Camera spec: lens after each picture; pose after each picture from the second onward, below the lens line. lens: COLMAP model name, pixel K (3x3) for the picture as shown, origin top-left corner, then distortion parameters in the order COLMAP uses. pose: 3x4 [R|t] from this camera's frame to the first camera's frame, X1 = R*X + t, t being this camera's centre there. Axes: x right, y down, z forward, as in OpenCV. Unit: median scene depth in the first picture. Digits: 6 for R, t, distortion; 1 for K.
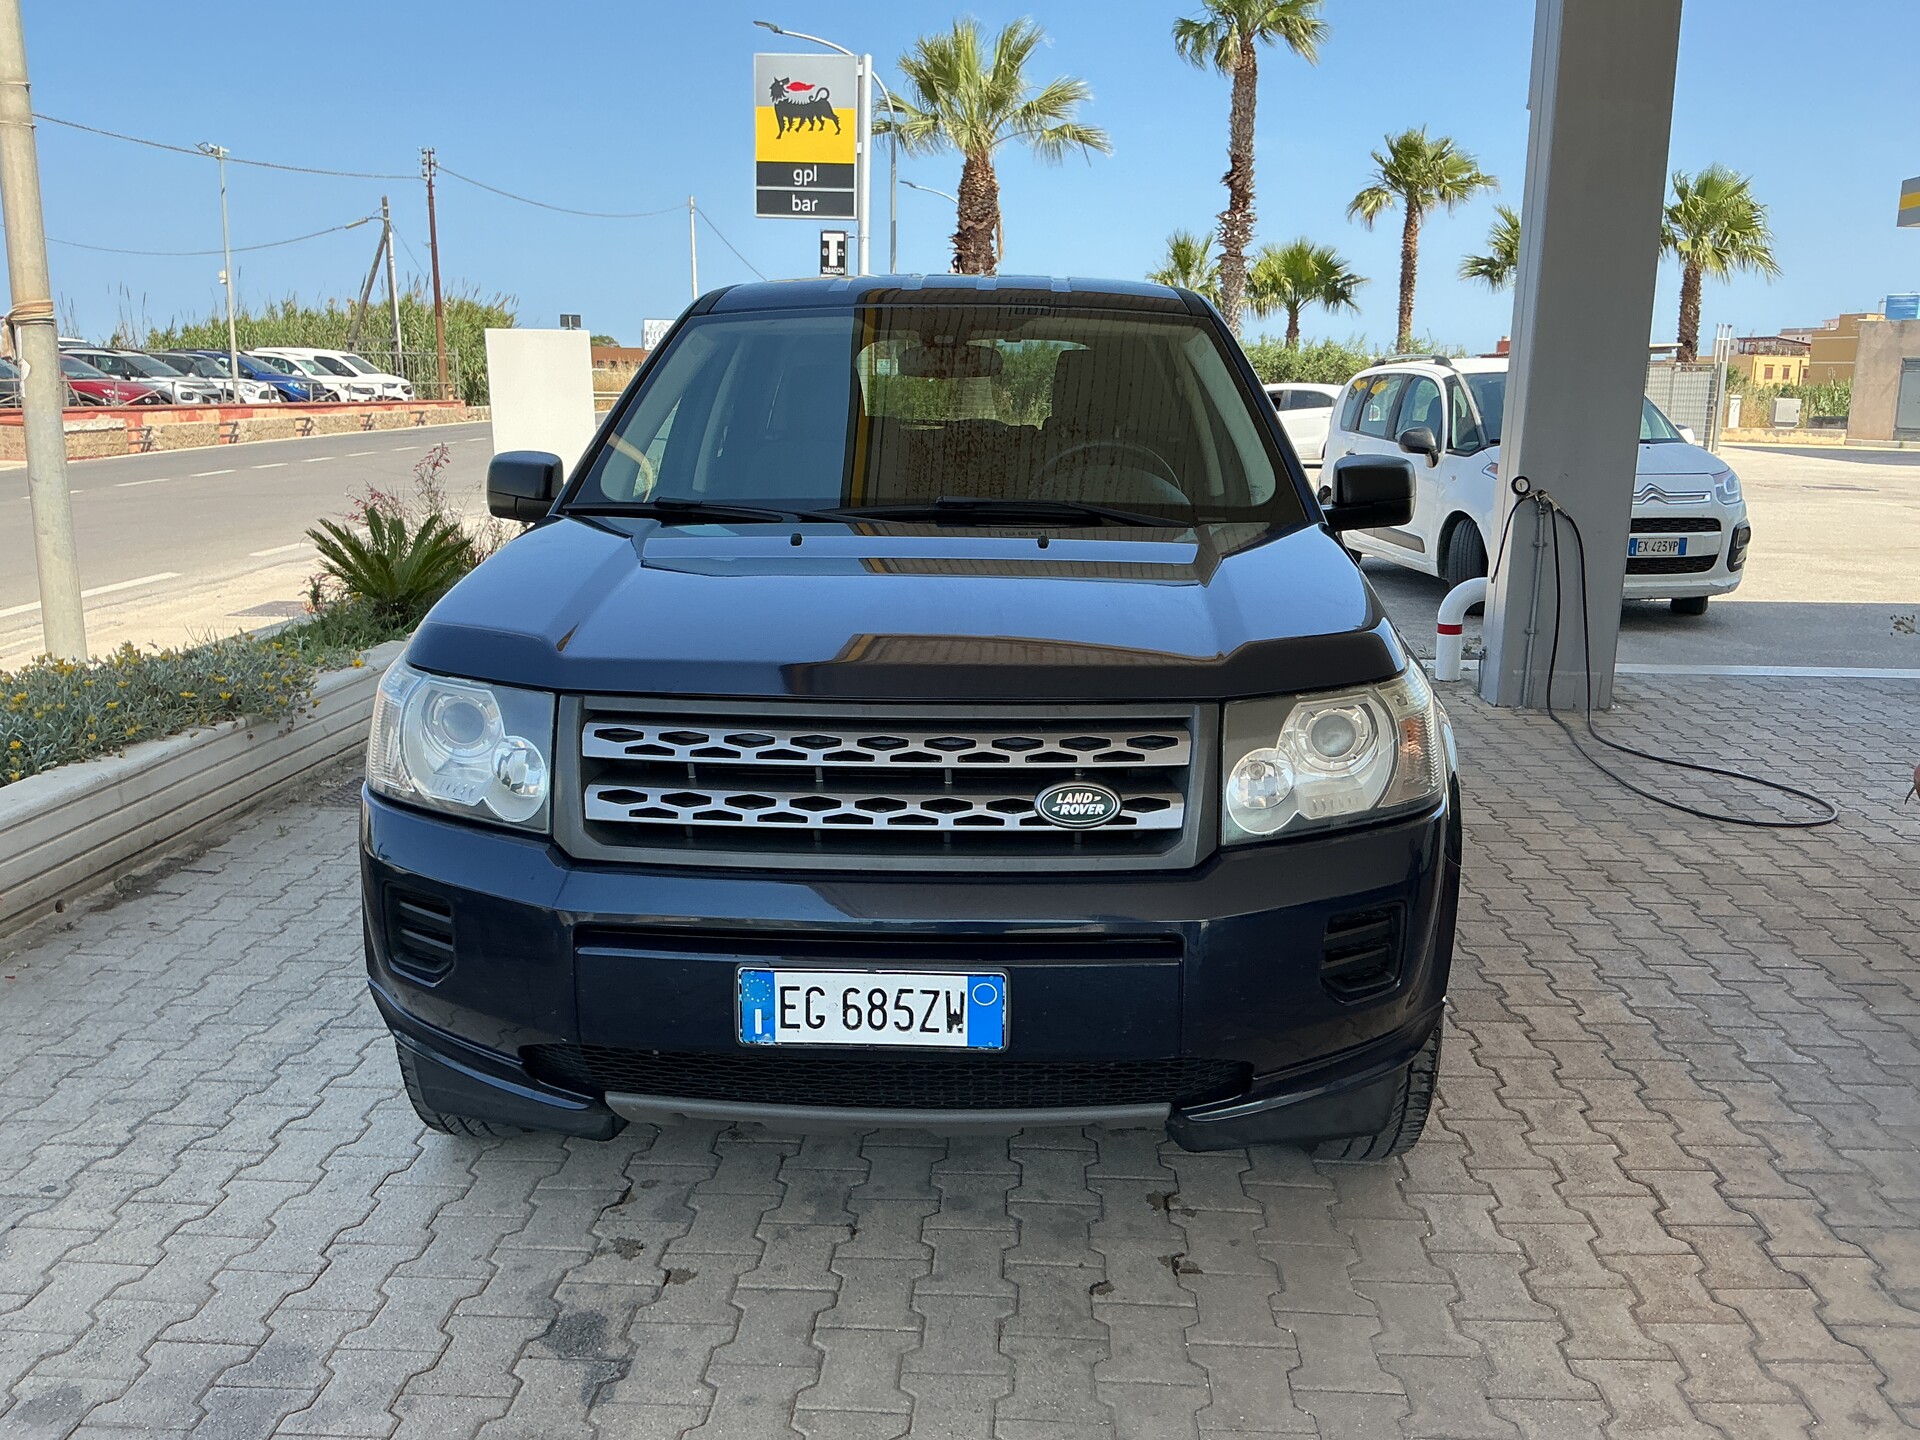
lens RADIAL K [[1599.1, 0, 955.7], [0, 1599.1, 716.2], [0, 0, 1]] dist [0.085392, -0.175170]
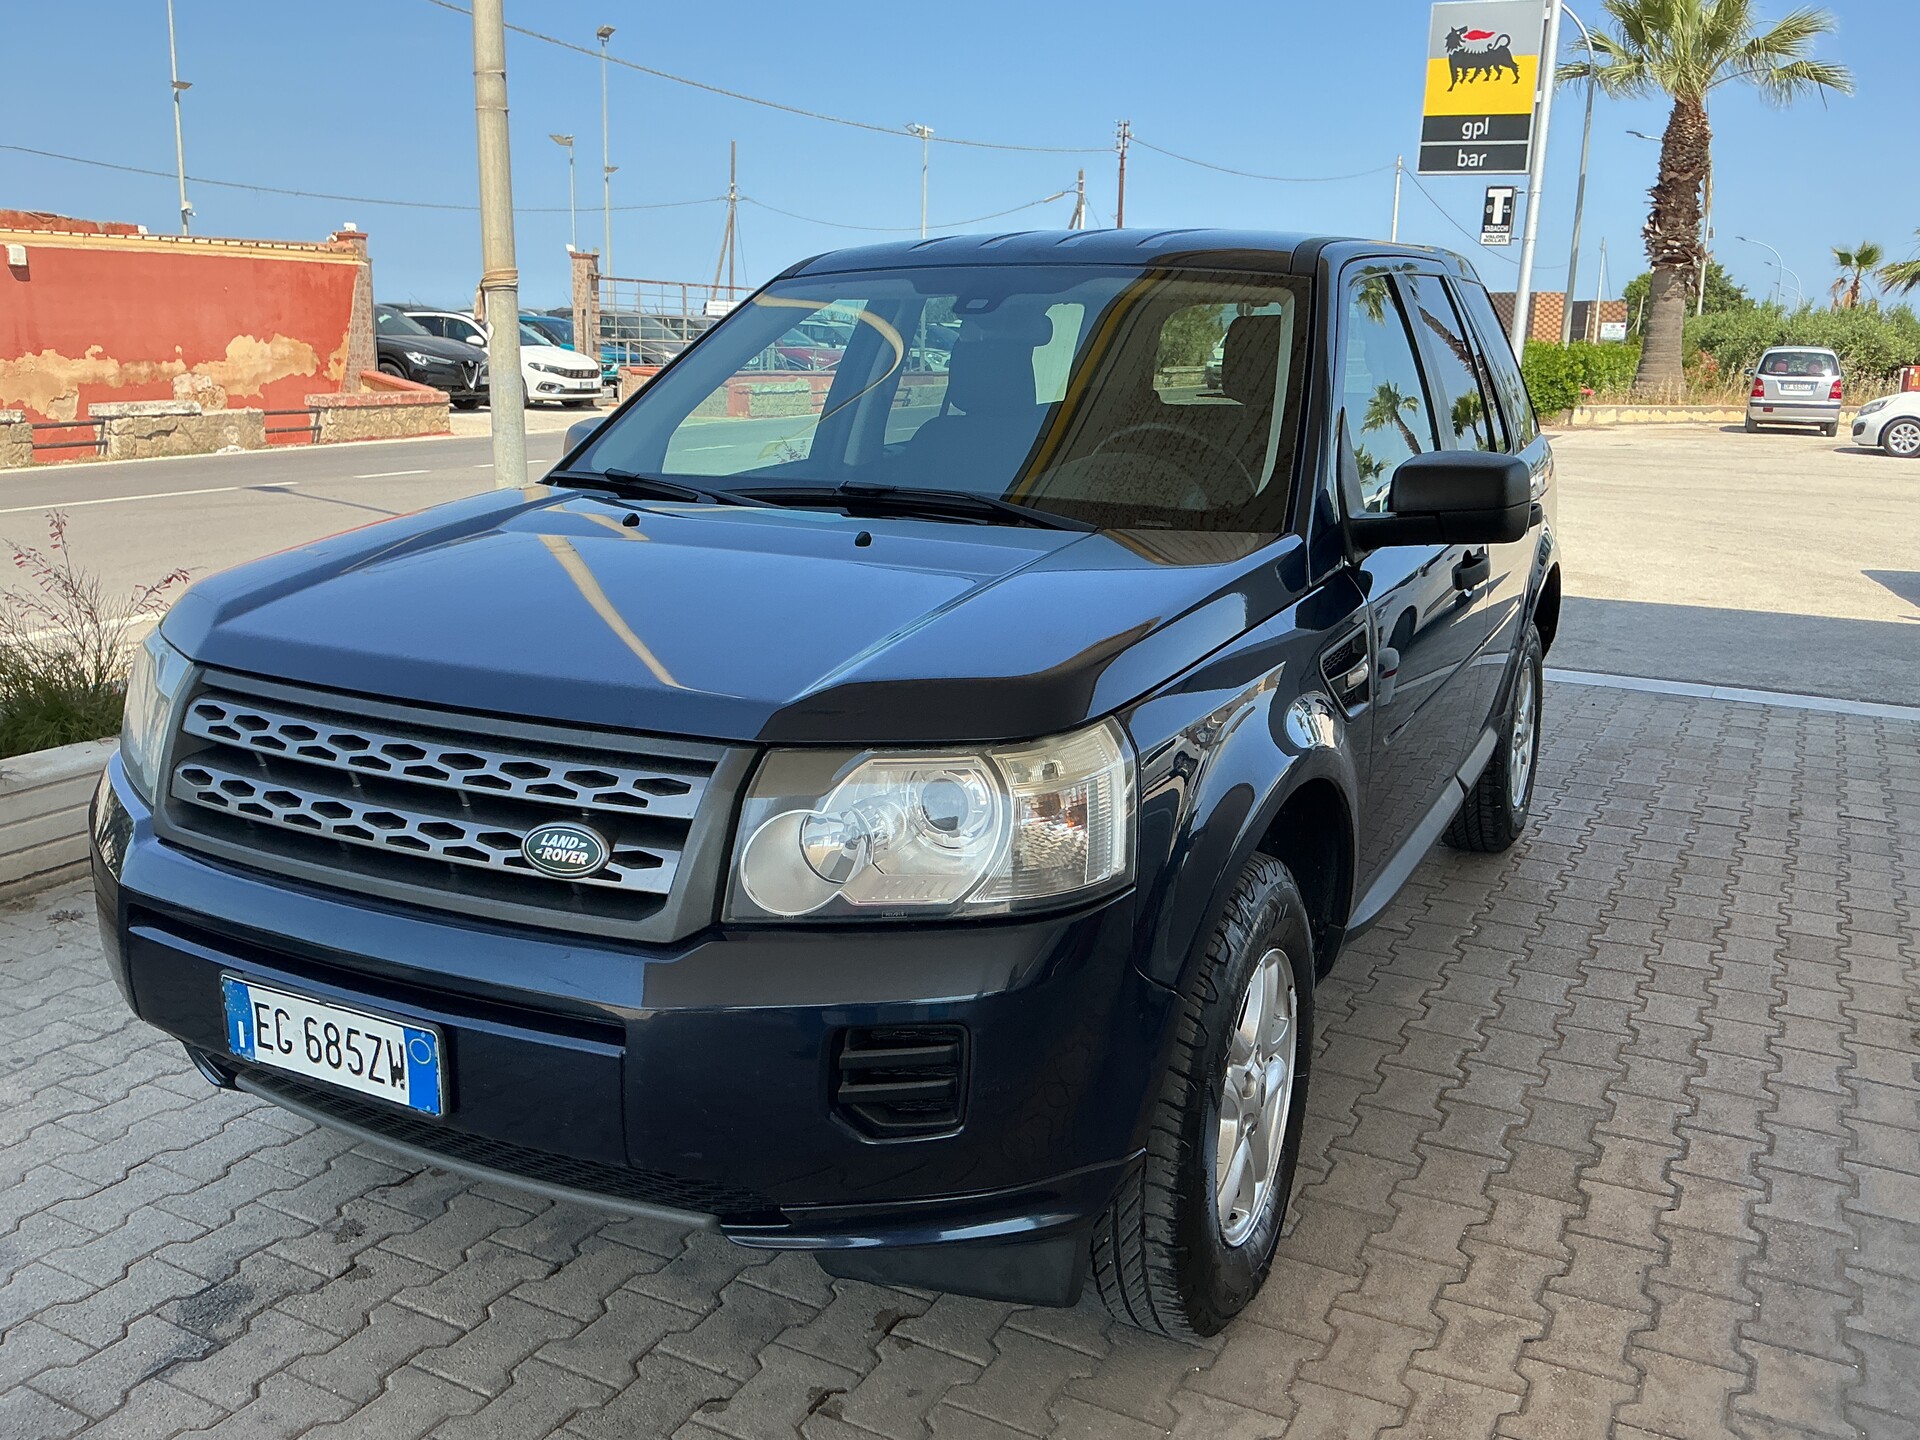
lens RADIAL K [[1599.1, 0, 968.8], [0, 1599.1, 710.5], [0, 0, 1]] dist [0.085392, -0.175170]
pose [[0.912503, 0.101303, -0.396328, 0.557183], [-0.094689, 0.994846, 0.036273, -0.064384], [0.397960, 0.004429, 0.917392, 0.277268]]
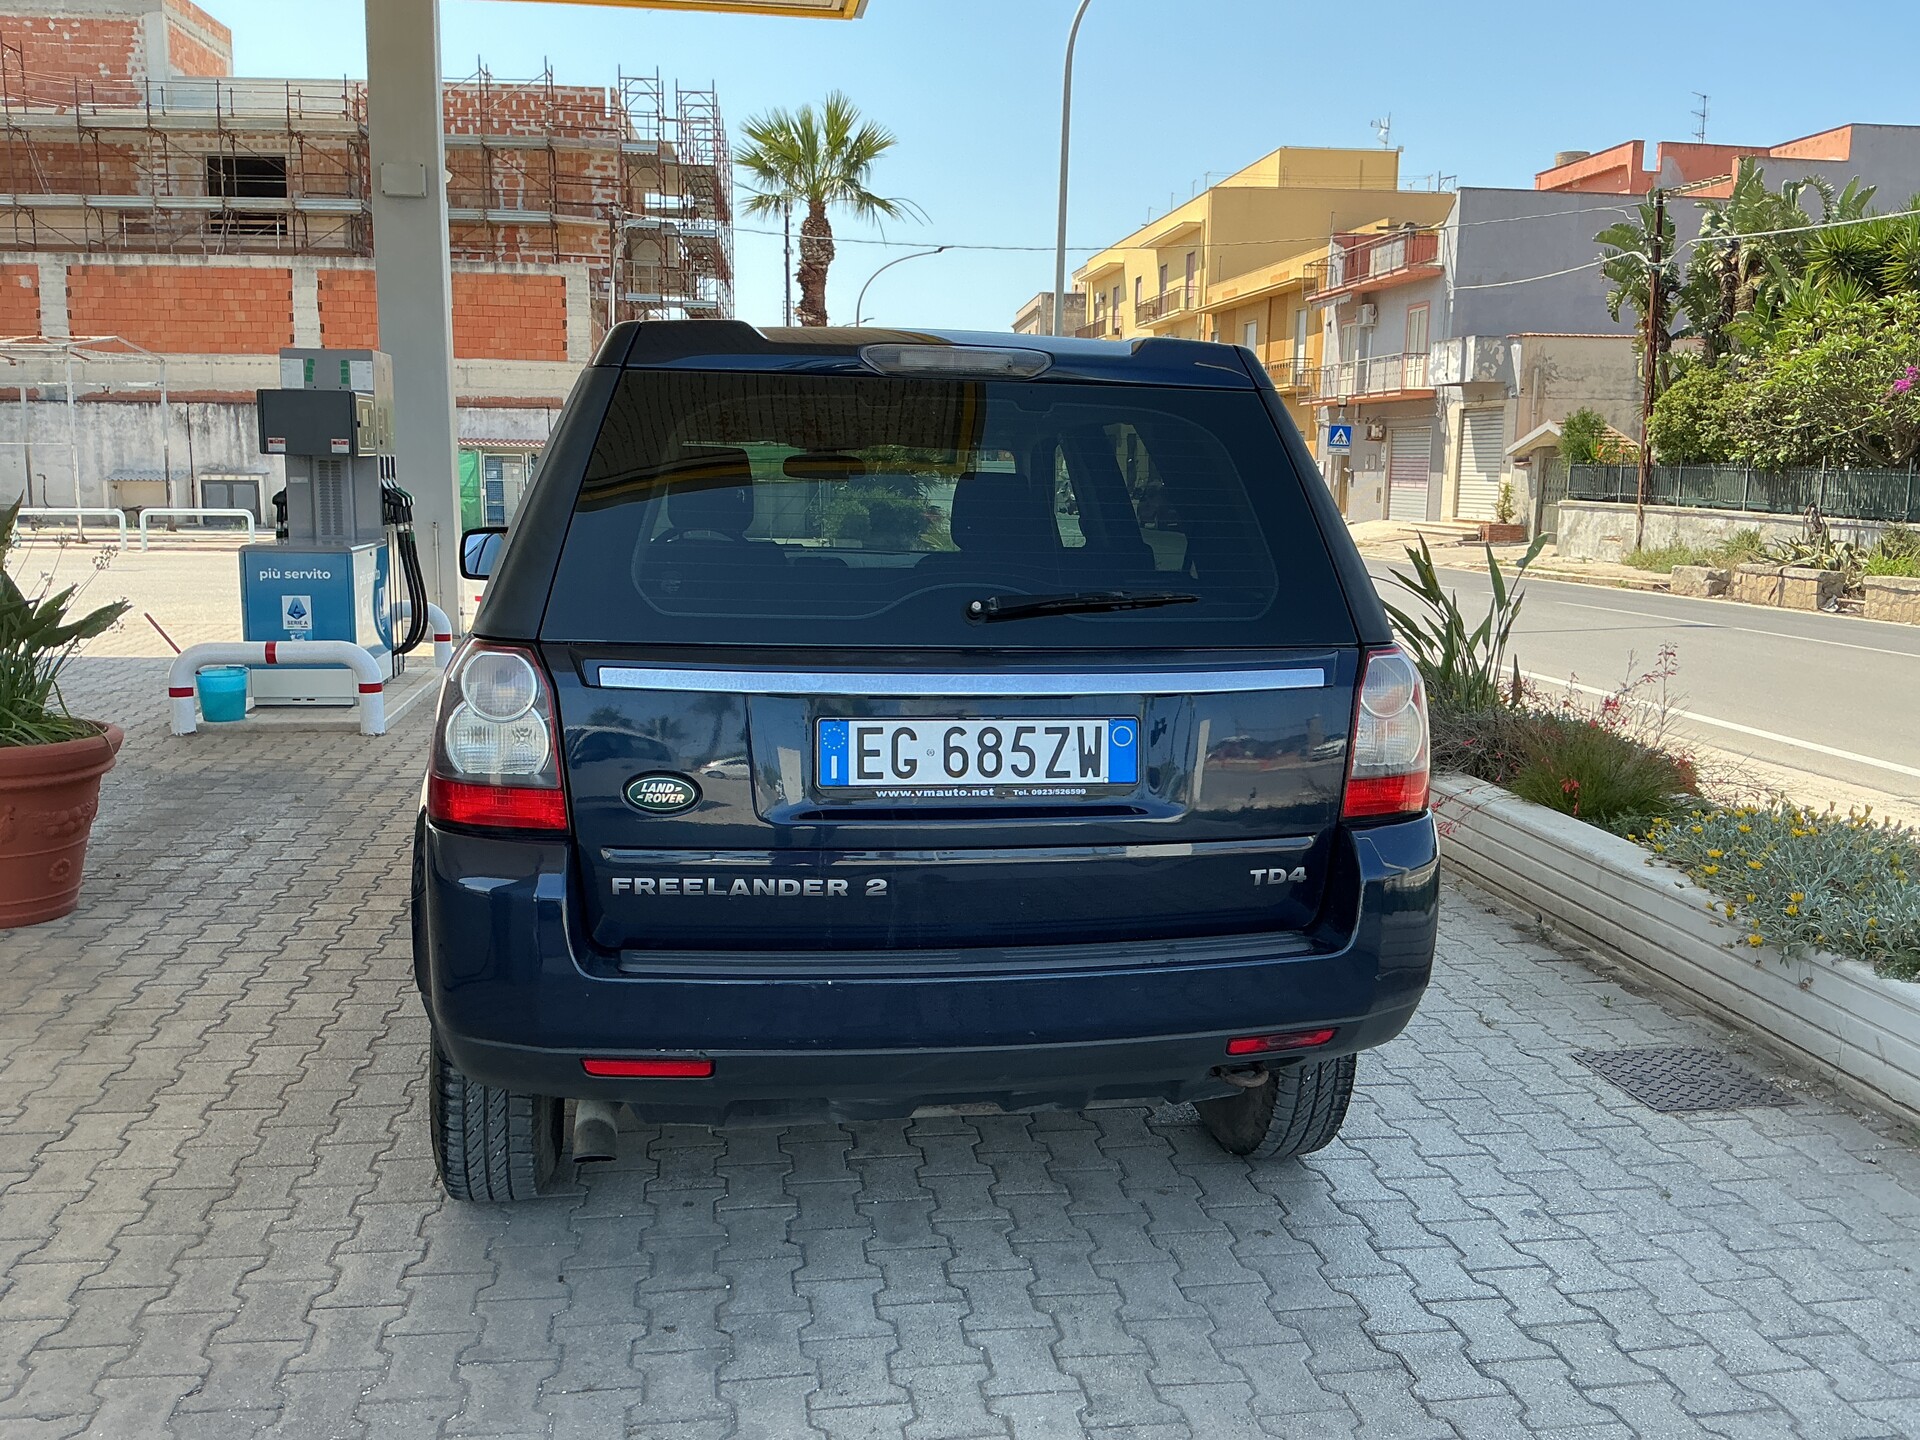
lens RADIAL K [[1599.1, 0, 965.5], [0, 1599.1, 712.6], [0, 0, 1]] dist [0.085392, -0.175170]
pose [[-0.973682, 0.007280, -0.227796, 0.287328], [-0.073199, 0.936550, 0.342806, -0.771481], [0.215838, 0.350459, -0.911369, 3.604836]]
